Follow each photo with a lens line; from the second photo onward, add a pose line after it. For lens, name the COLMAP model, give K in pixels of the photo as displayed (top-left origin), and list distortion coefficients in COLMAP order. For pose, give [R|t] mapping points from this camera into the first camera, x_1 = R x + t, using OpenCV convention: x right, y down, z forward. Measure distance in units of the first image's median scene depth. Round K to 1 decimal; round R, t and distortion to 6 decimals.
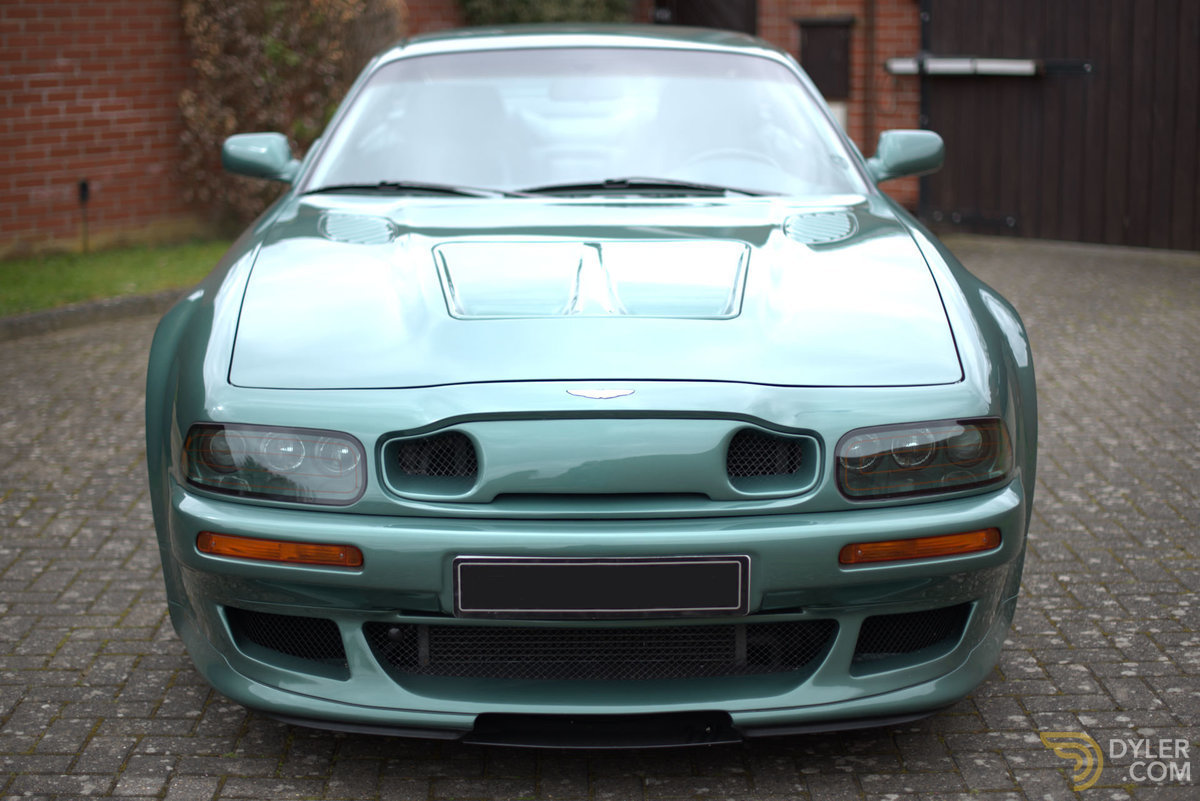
lens RADIAL K [[1966.4, 0, 599.8], [0, 1966.4, 417.4], [0, 0, 1]] dist [-0.135476, 0.085712]
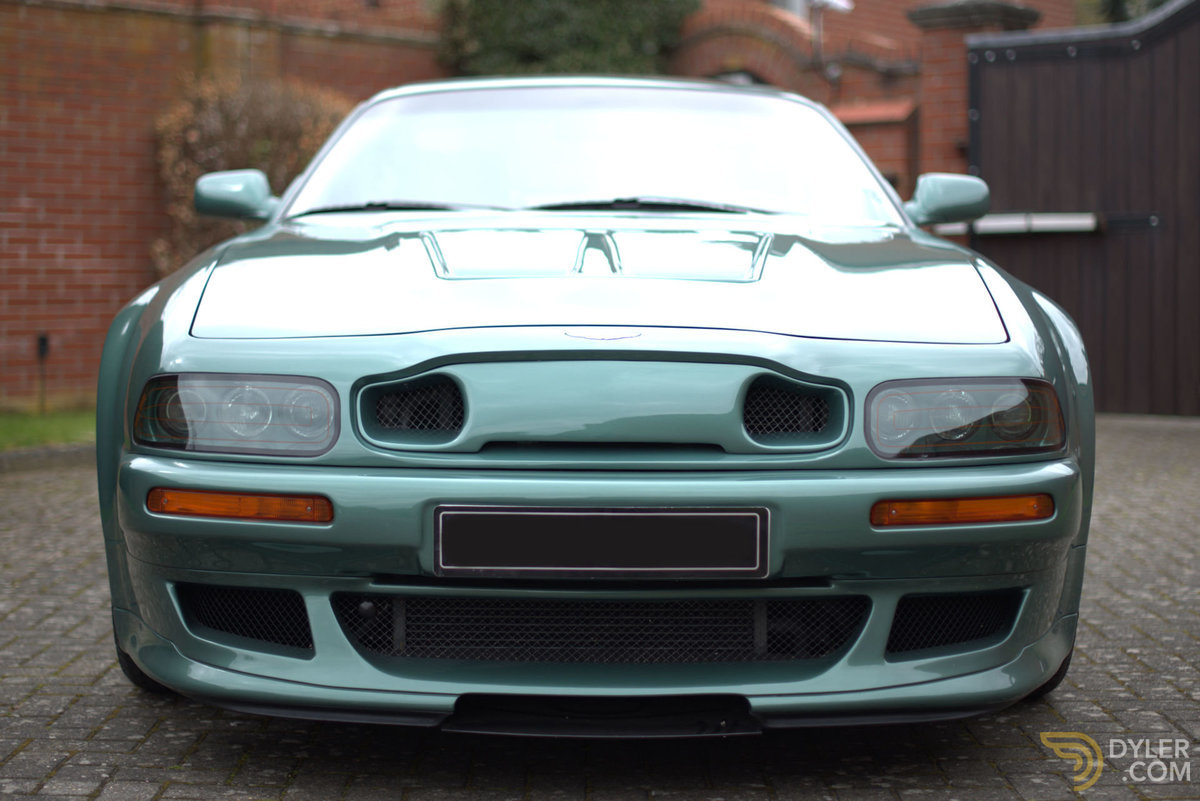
lens RADIAL K [[2202.1, 0, 597.0], [0, 2202.1, 364.4], [0, 0, 1]] dist [-0.122057, -0.015317]
pose [[0.999913, 0.007789, -0.010633, 0.007501], [-0.009396, 0.986978, -0.160583, 0.142784], [0.009244, 0.160669, 0.986965, 0.009044]]
